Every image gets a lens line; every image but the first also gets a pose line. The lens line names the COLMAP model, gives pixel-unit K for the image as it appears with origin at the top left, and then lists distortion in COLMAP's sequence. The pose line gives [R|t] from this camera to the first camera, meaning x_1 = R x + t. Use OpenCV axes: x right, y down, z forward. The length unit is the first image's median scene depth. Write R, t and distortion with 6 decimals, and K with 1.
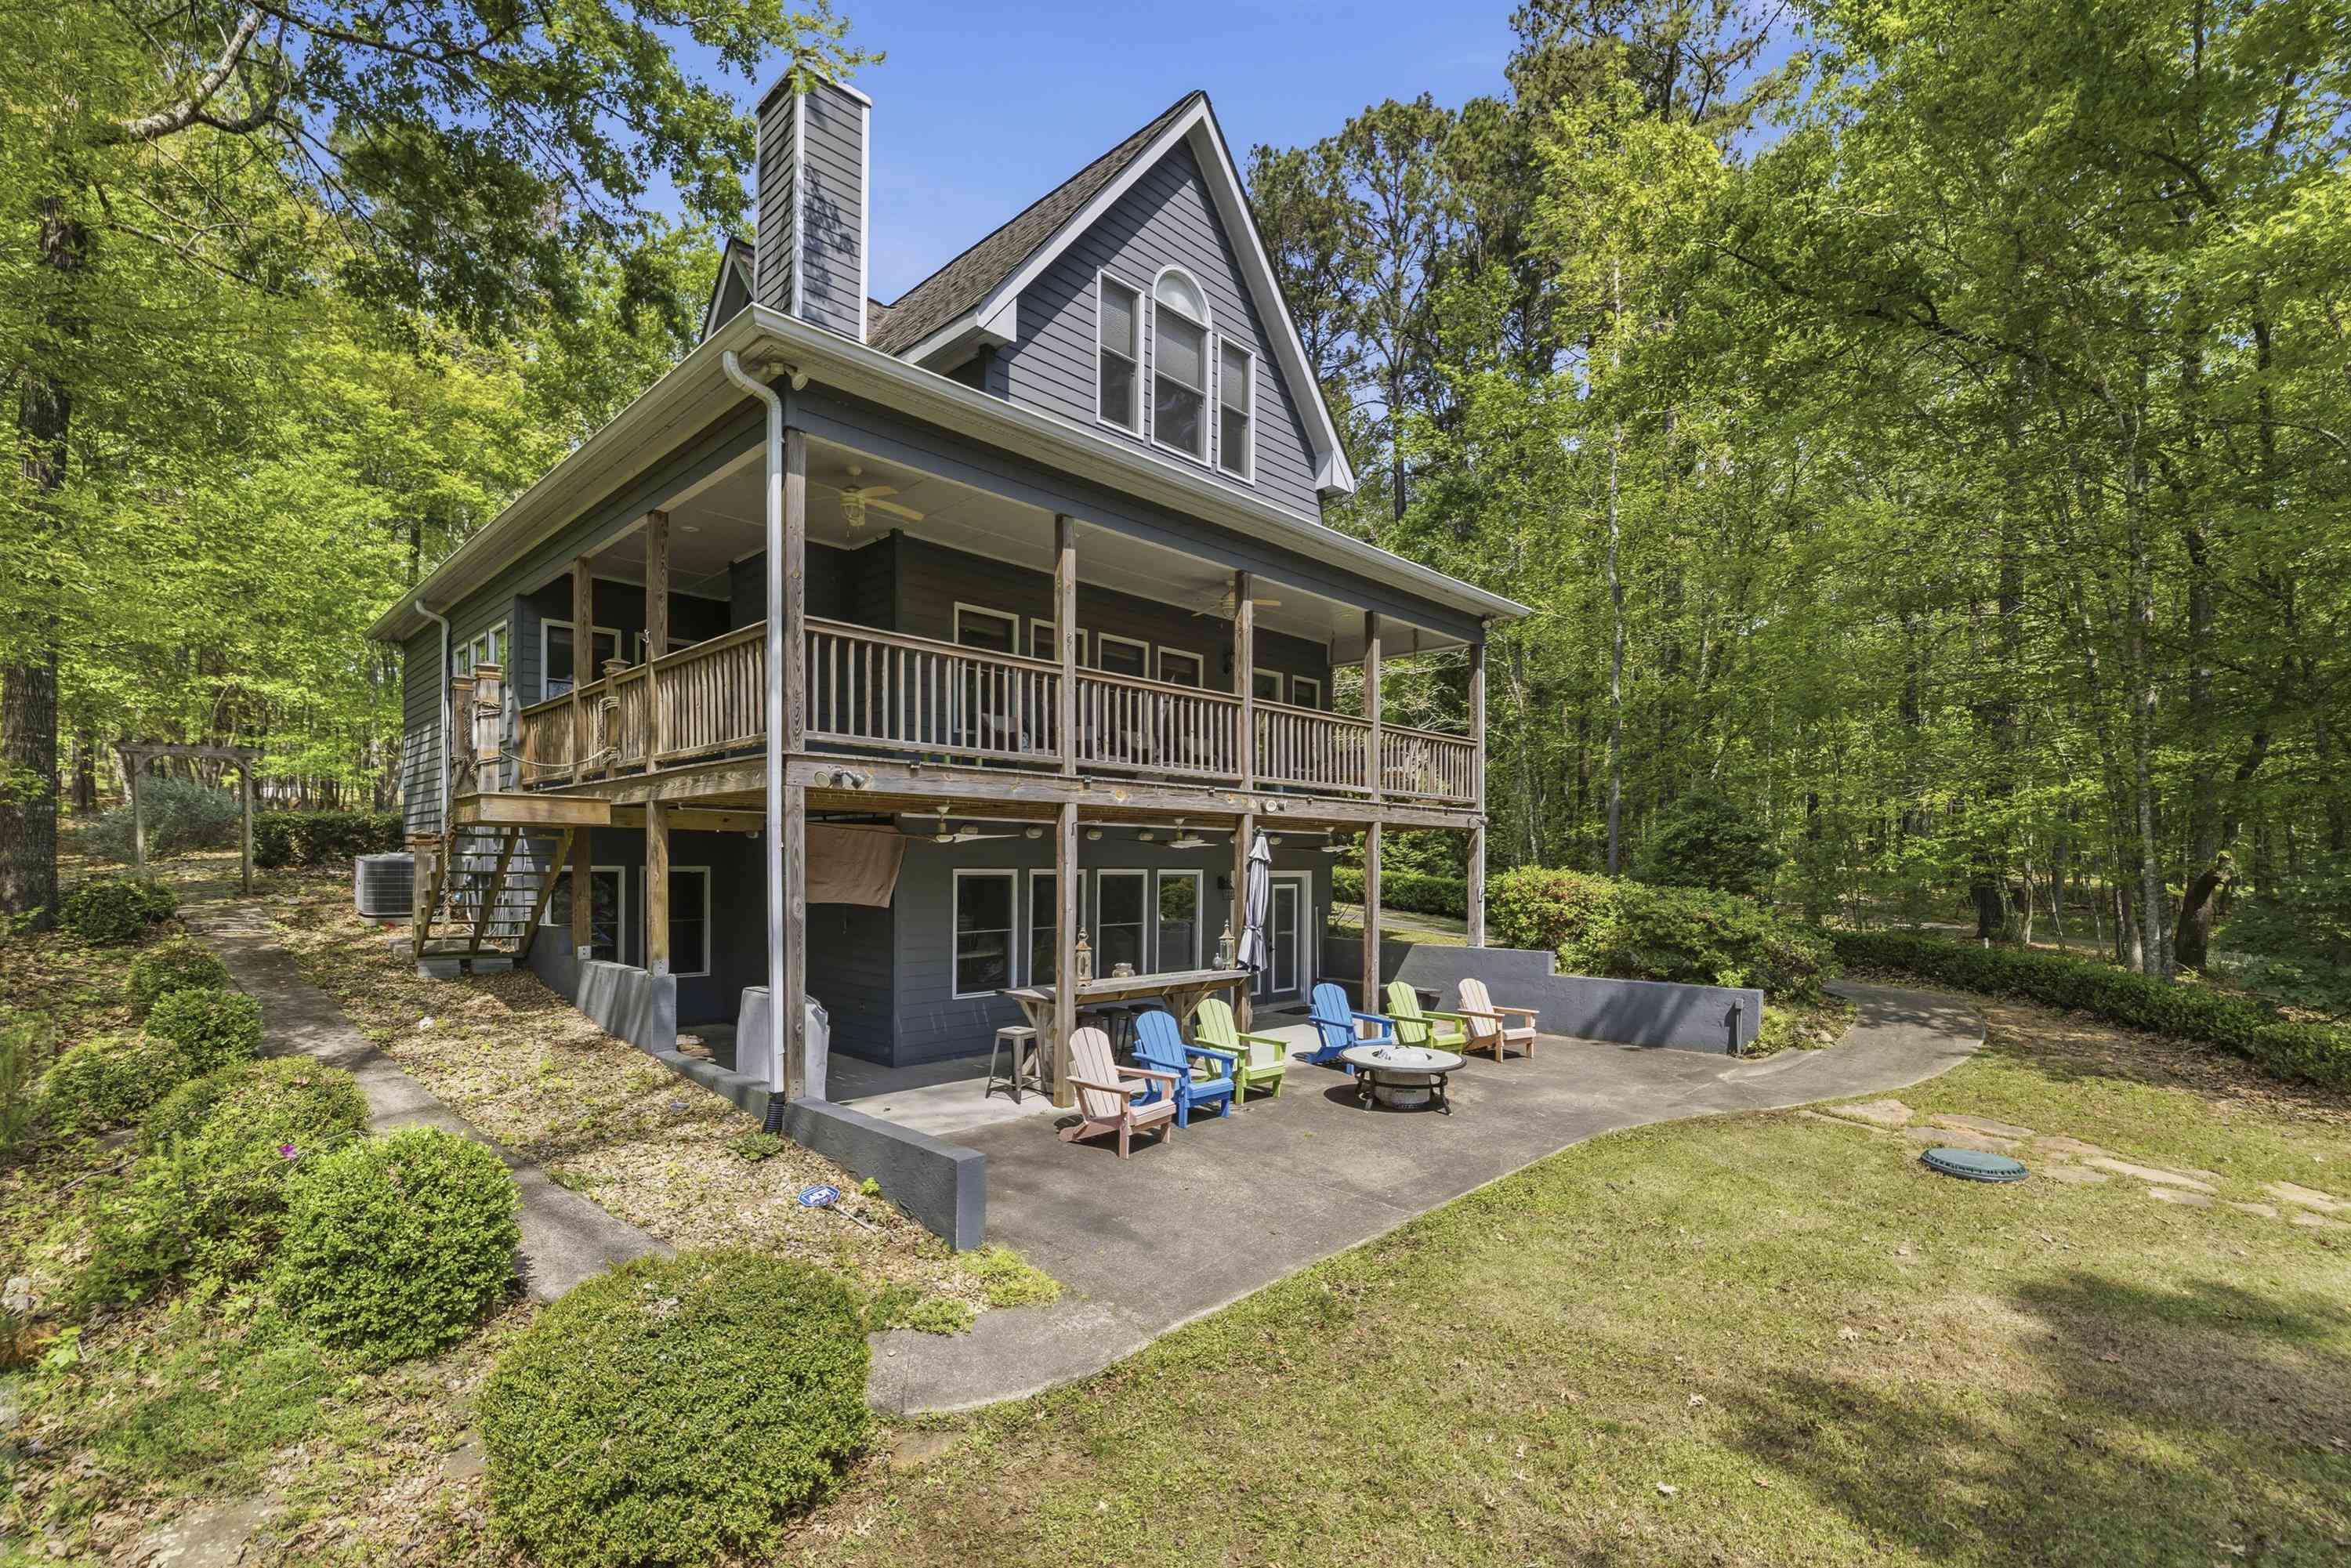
lens RADIAL K [[1068.3, 0, 1178.5], [0, 1068.3, 849.0], [0, 0, 1]] dist [0.001519, 0.000275]
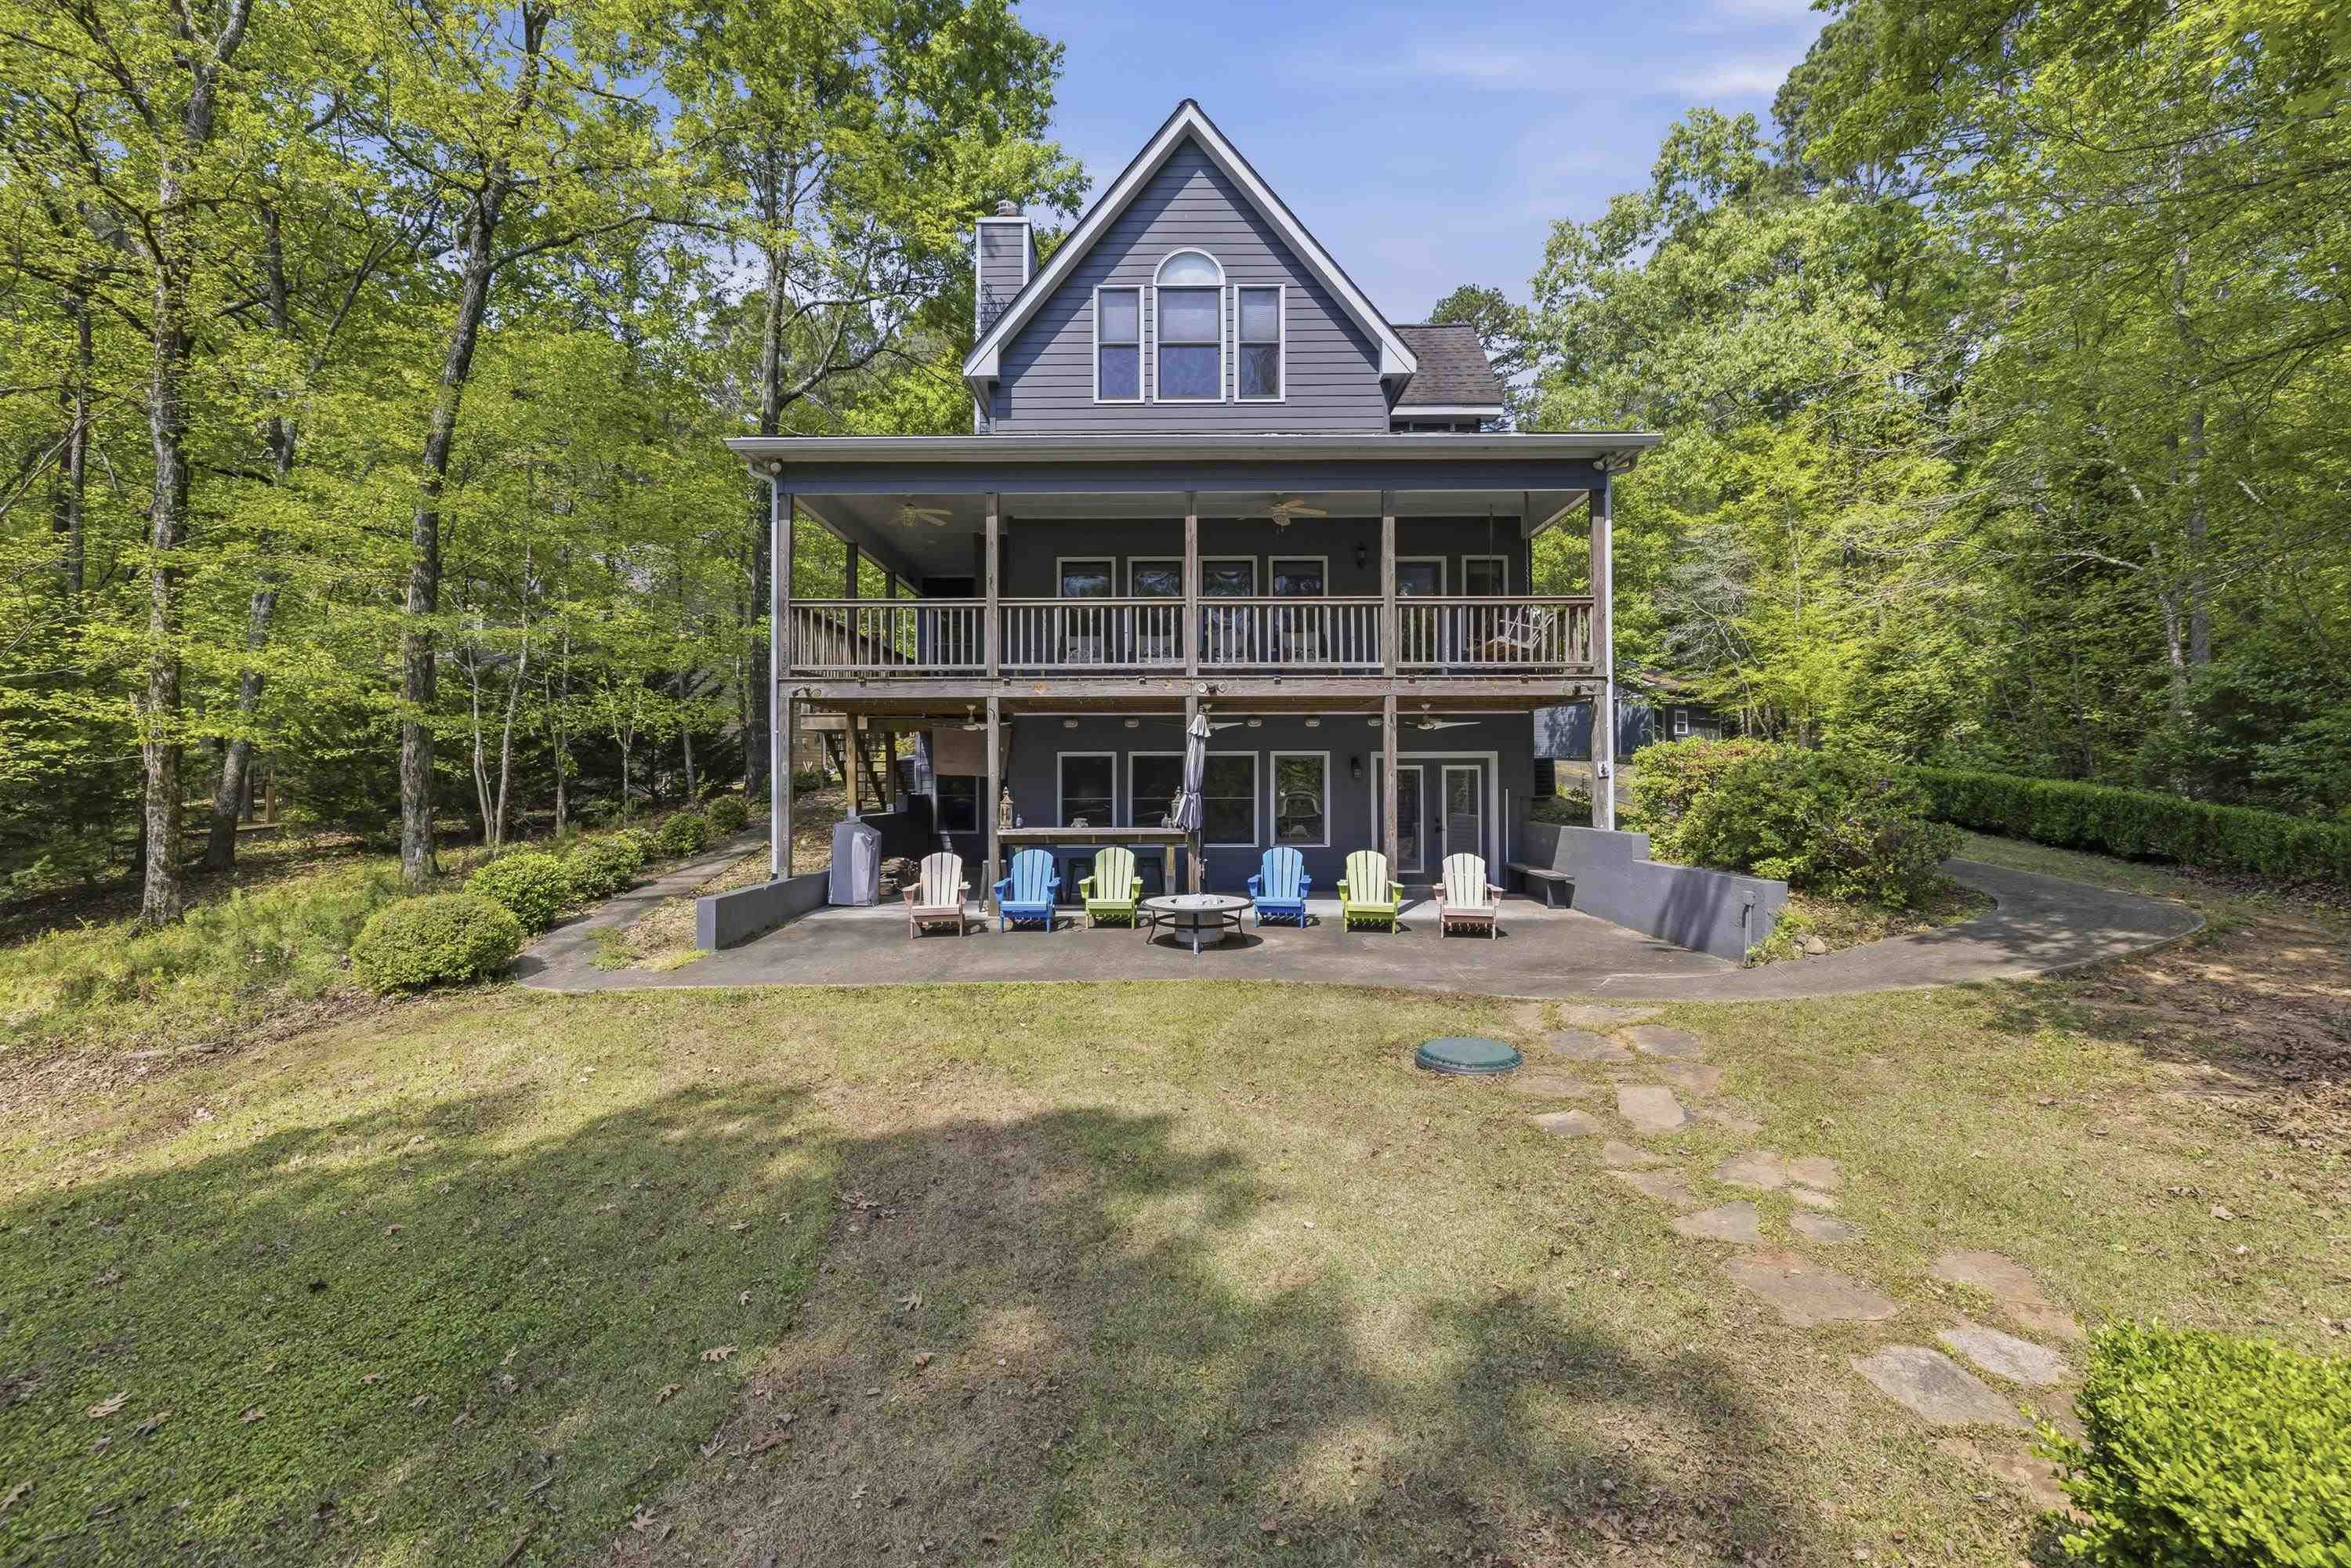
lens RADIAL K [[984.2, 0, 1167.3], [0, 984.2, 774.6], [0, 0, 1]] dist [-0.001008, -0.000120]
pose [[0.686988, -0.017326, -0.726462, 0.809003], [0.018700, 0.999806, -0.006161, 0.058070], [0.726428, -0.009353, 0.687179, 0.227341]]
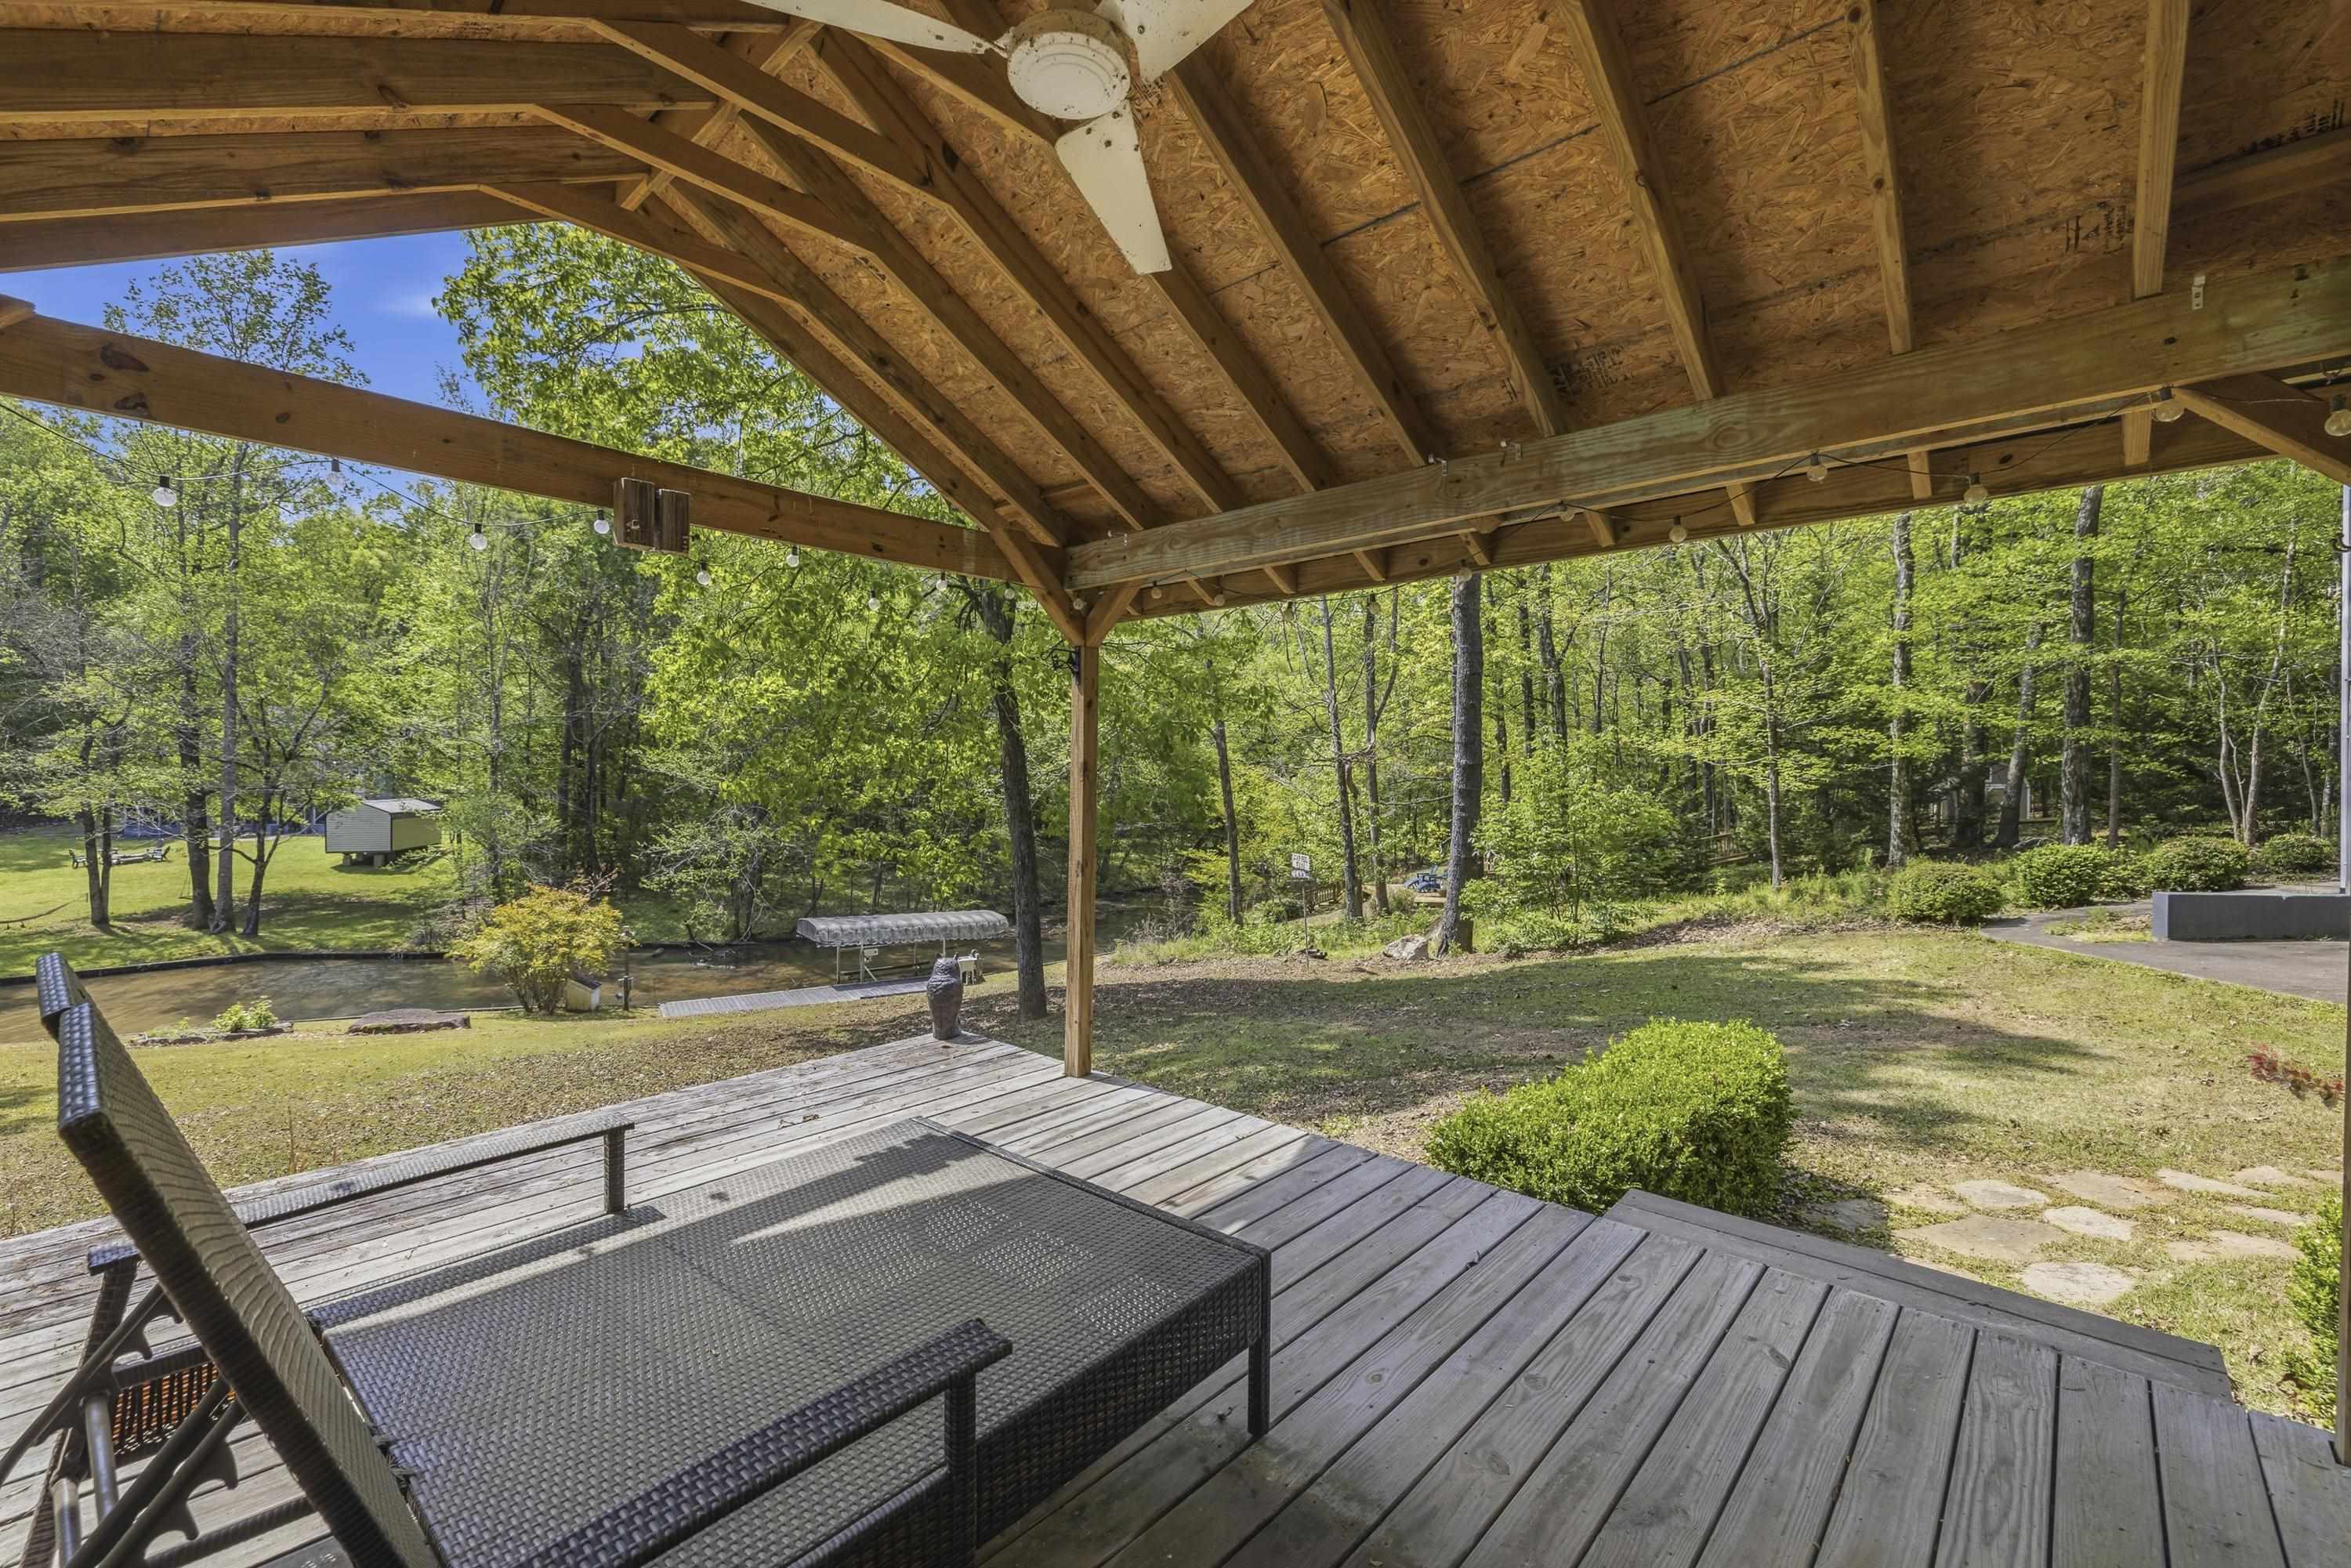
lens RADIAL K [[984.2, 0, 1167.3], [0, 984.2, 774.6], [0, 0, 1]] dist [-0.001008, -0.000120]
pose [[-0.764074, -0.010346, -0.645045, 1.290124], [-0.003102, 0.999919, -0.012364, 0.052588], [0.645121, -0.007446, -0.764044, 0.645312]]
